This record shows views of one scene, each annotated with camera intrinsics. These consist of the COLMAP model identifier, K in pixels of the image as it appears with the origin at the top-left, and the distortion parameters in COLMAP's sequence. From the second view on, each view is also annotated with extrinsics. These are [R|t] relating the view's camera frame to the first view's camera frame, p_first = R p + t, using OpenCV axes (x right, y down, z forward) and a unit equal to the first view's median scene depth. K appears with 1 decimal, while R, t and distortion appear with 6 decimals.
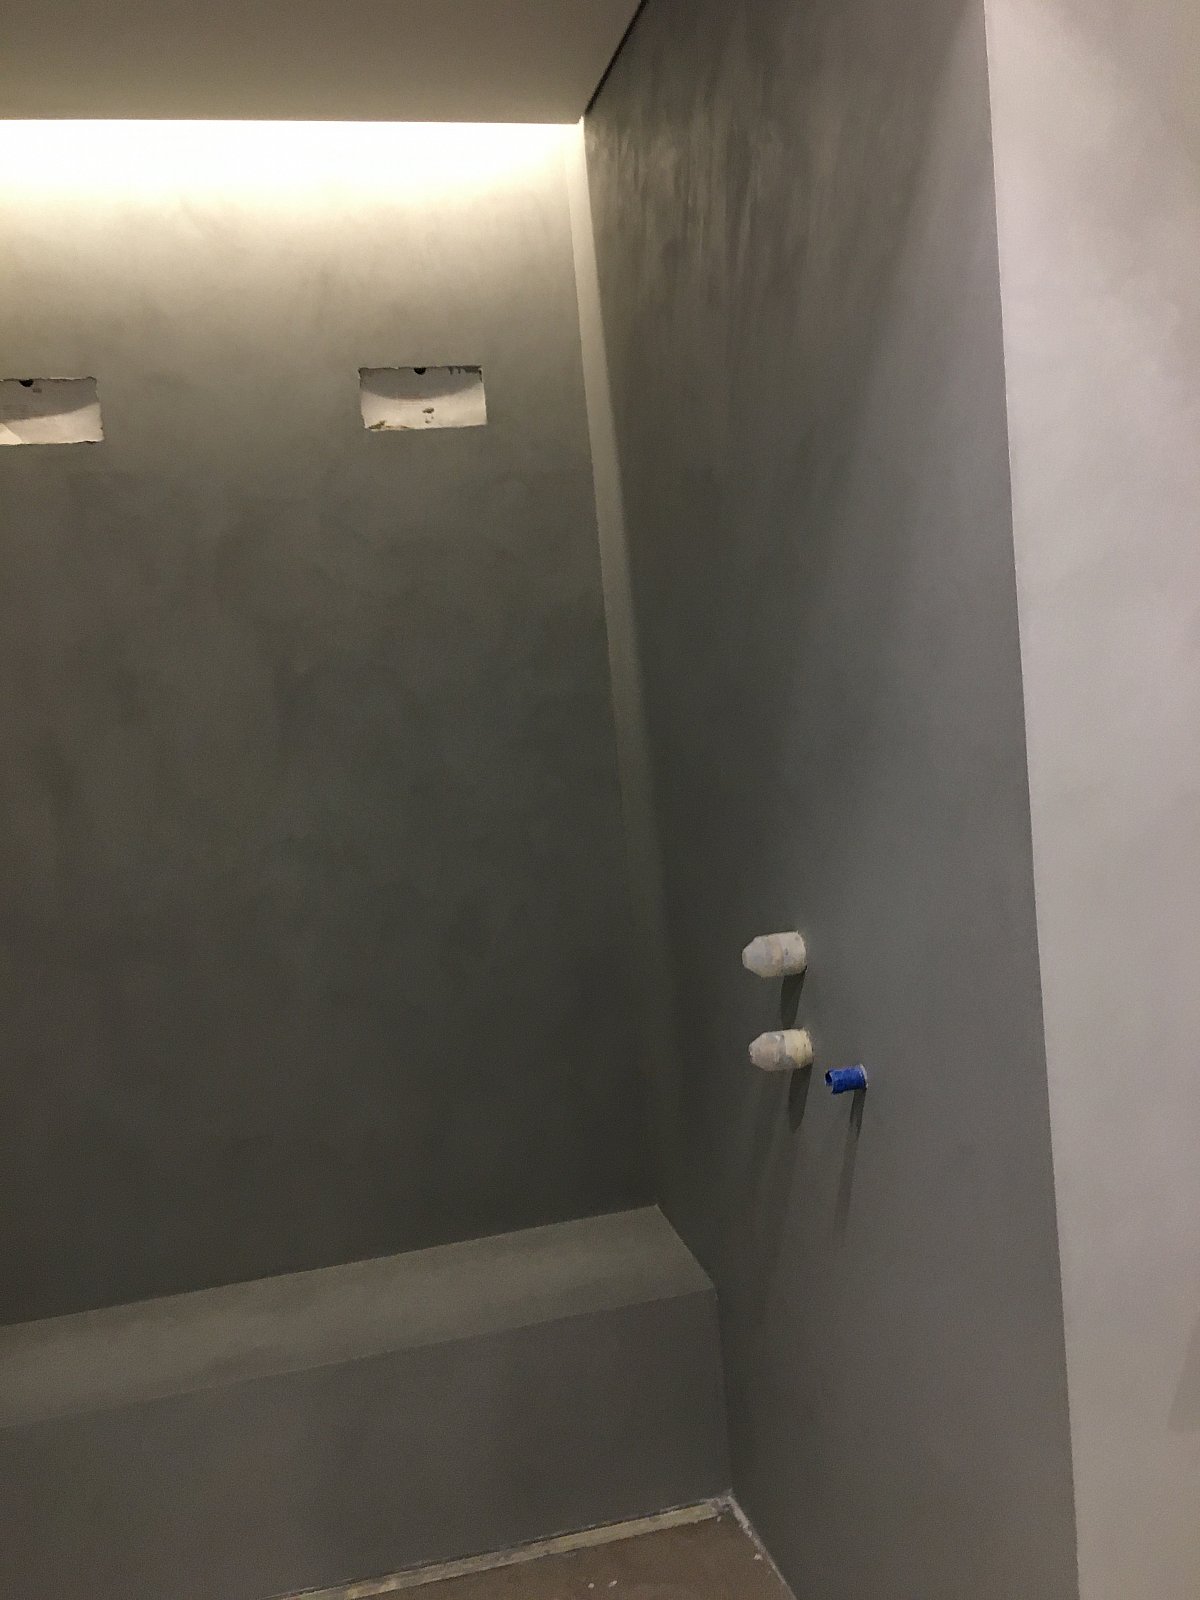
lens RADIAL K [[1369.7, 0, 604.5], [0, 1369.7, 818.9], [0, 0, 1]] dist [0.112754, -0.164484]
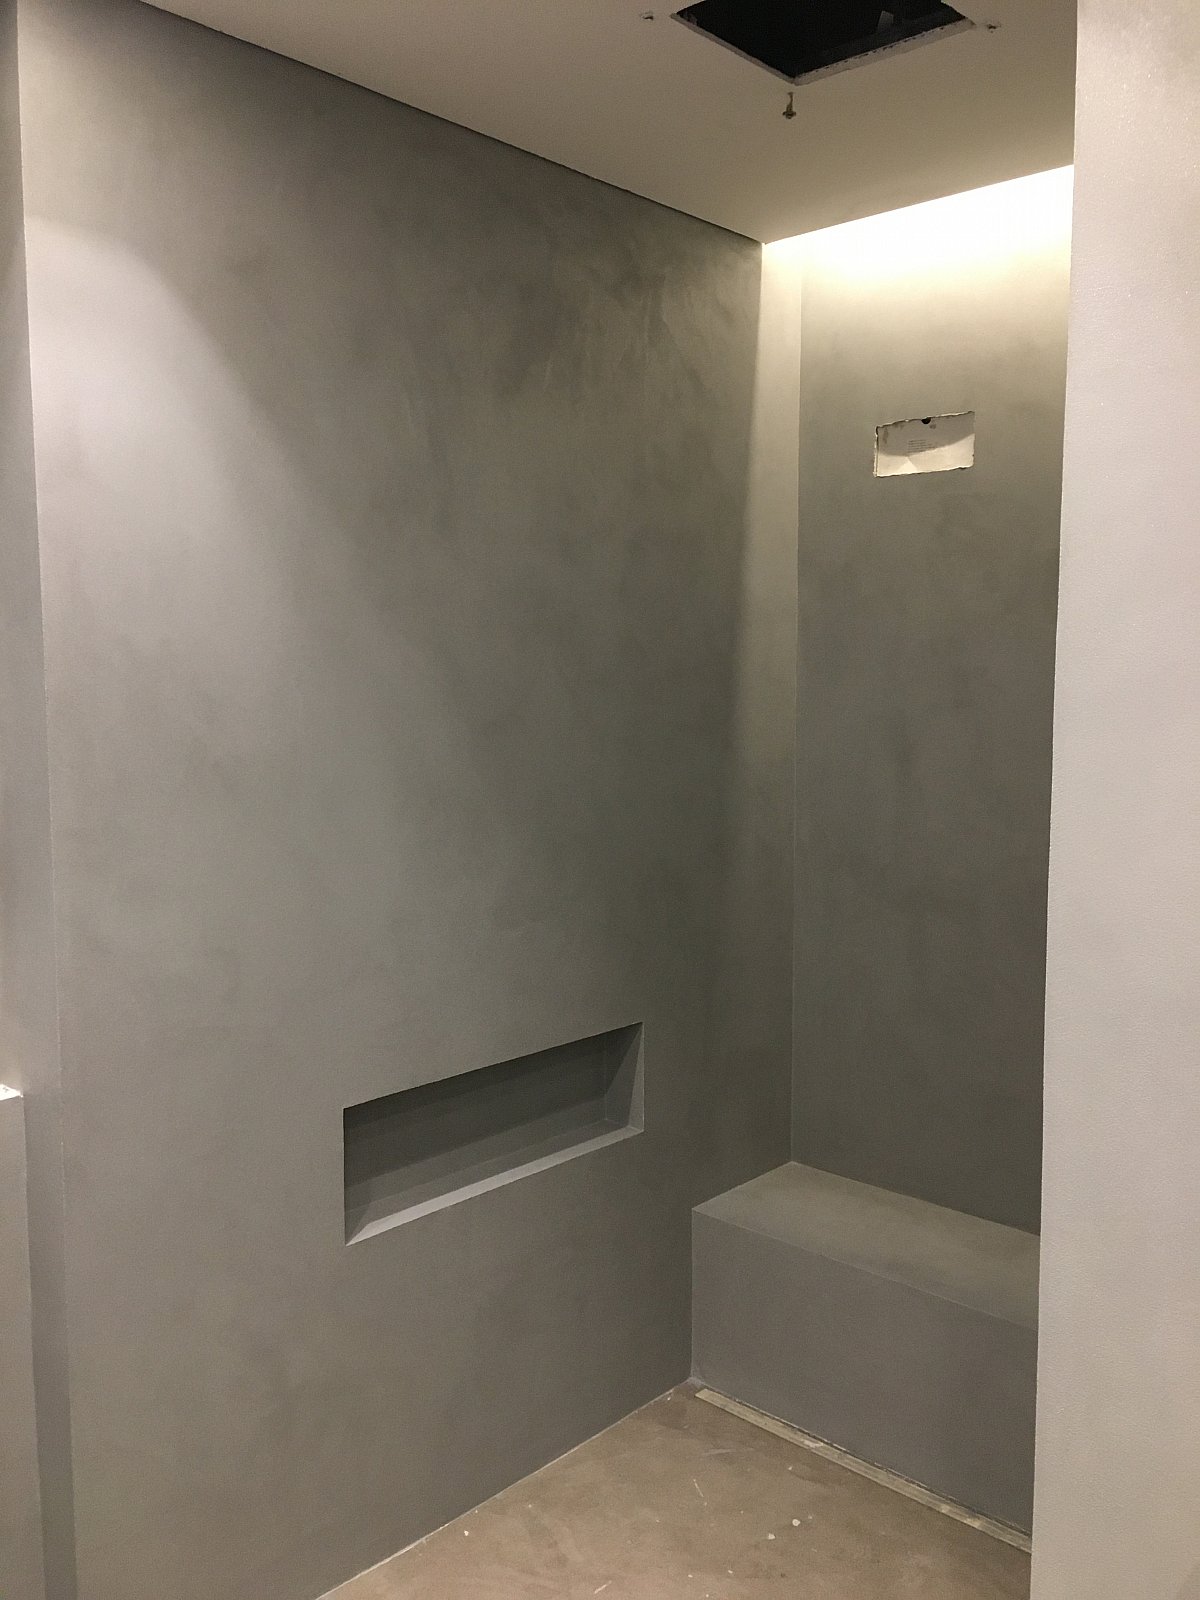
lens RADIAL K [[1369.7, 0, 604.5], [0, 1369.7, 818.9], [0, 0, 1]] dist [0.112754, -0.164484]
pose [[0.560199, 0.175318, -0.809593, 0.433369], [-0.138731, 0.983399, 0.116961, -0.073660], [0.816658, 0.046794, 0.575221, 0.099830]]
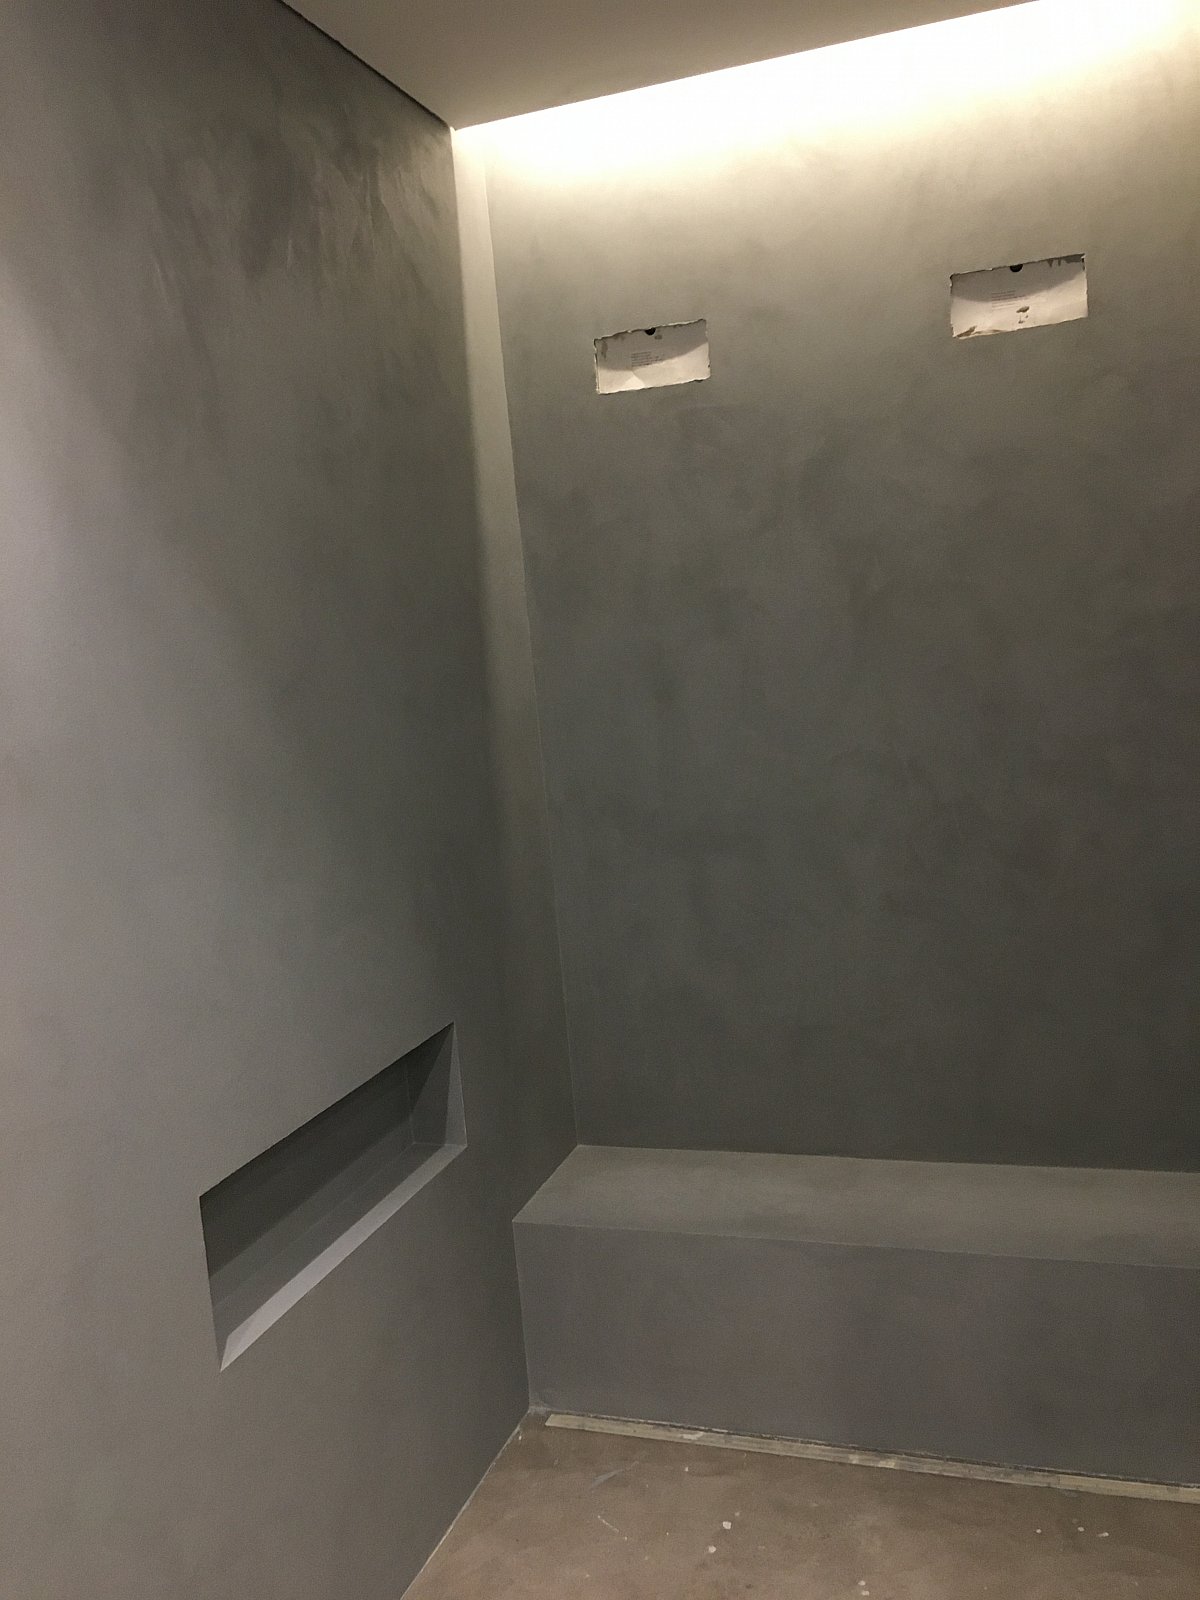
lens RADIAL K [[1369.7, 0, 604.5], [0, 1369.7, 818.9], [0, 0, 1]] dist [0.112754, -0.164484]
pose [[0.849568, 0.080992, -0.521224, 0.159115], [-0.043688, 0.995551, 0.083488, -0.012947], [0.525667, -0.048157, 0.849326, 0.014416]]
